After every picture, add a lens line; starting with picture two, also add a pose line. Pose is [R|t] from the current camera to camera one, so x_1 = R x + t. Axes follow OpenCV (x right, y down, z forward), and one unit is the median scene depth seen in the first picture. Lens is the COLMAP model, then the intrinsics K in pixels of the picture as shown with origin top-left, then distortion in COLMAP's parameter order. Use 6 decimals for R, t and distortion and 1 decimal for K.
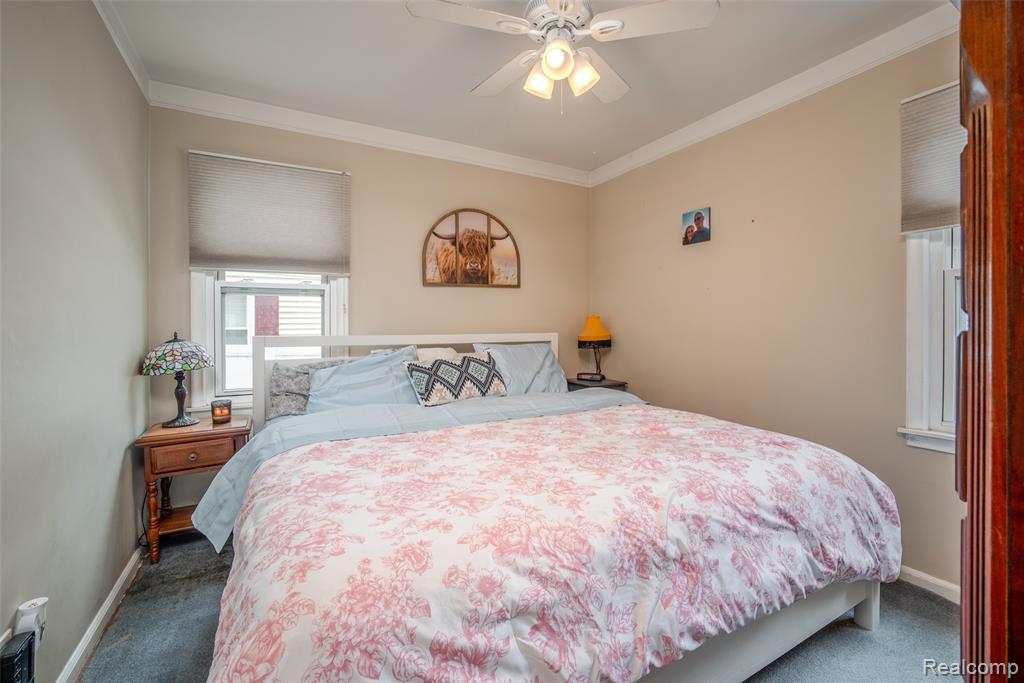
lens RADIAL K [[436.9, 0, 512.6], [0, 436.9, 346.5], [0, 0, 1]] dist [-0.020222, 0.000526]
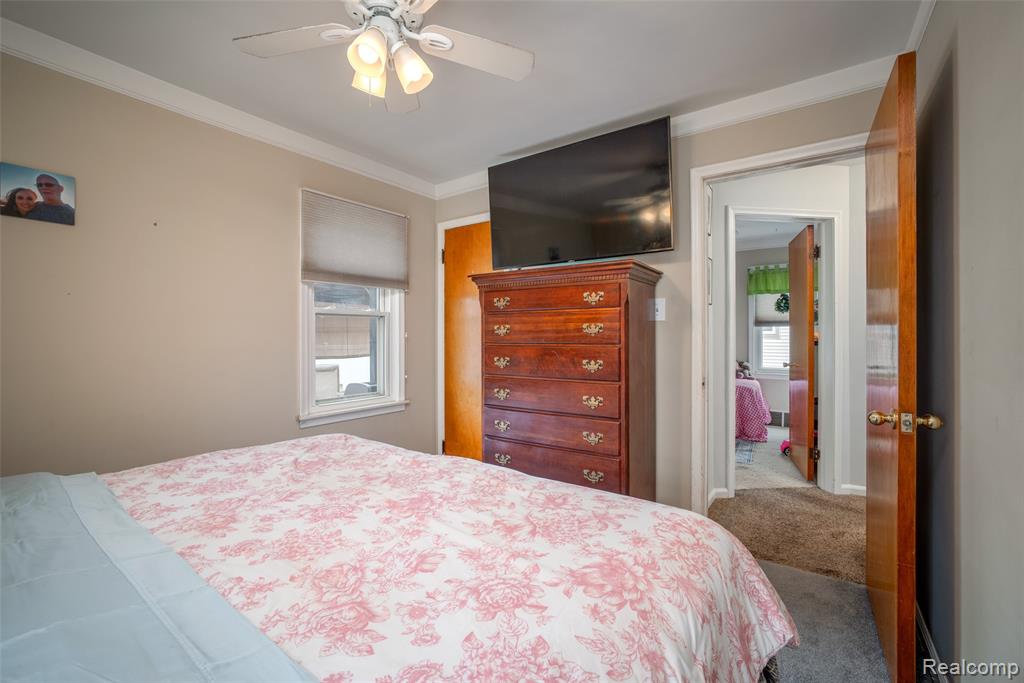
lens RADIAL K [[436.9, 0, 512.6], [0, 436.9, 346.5], [0, 0, 1]] dist [-0.020222, 0.000526]
pose [[-0.425264, -0.015529, 0.904936, -0.971750], [0.040186, 0.998543, 0.036020, -0.094948], [-0.904177, 0.051684, -0.424020, 1.373571]]
